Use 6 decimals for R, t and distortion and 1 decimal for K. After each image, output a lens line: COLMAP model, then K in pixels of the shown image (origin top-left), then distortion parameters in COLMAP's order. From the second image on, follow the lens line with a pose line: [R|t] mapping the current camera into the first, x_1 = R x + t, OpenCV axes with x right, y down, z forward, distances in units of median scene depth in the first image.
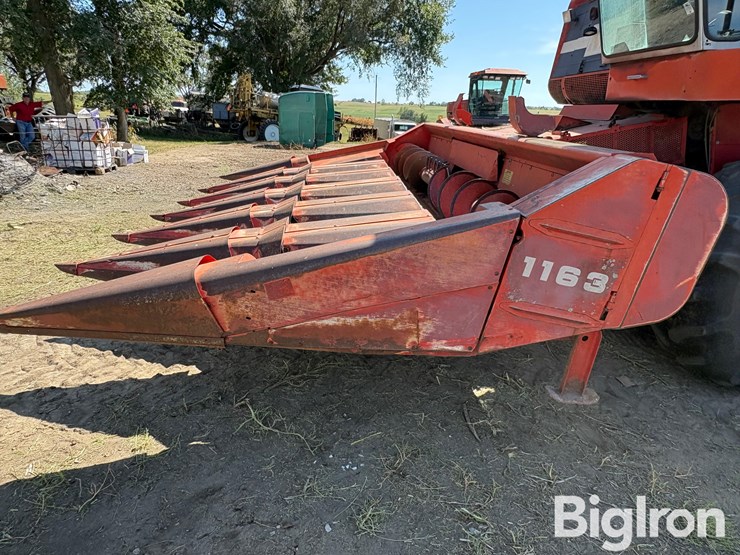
lens RADIAL K [[484.2, 0, 364.8], [0, 484.2, 274.6], [0, 0, 1]] dist [-0.000561, -0.002286]
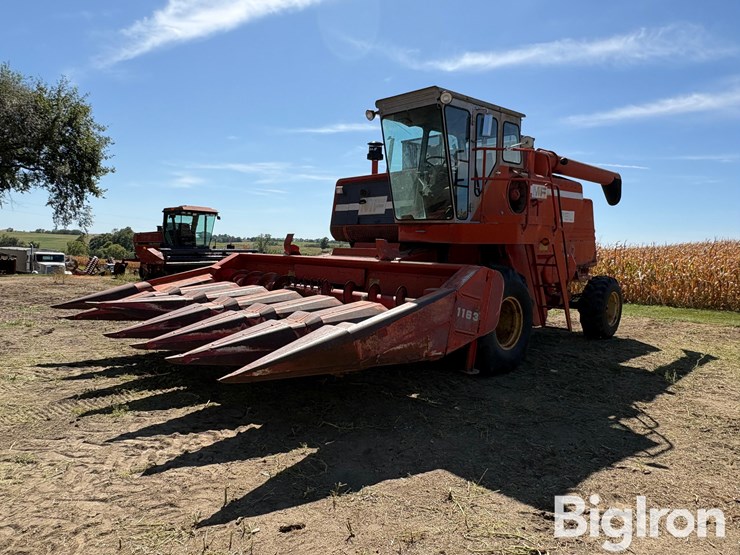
lens RADIAL K [[500.0, 0, 370.0], [0, 500.0, 277.5], [0, 0, 1]] dist [0.008289, 0.003347]
pose [[0.755934, -0.040114, 0.653418, -0.479661], [0.201593, 0.963881, -0.174048, 0.048635], [-0.622835, 0.263294, 0.736717, -0.175667]]
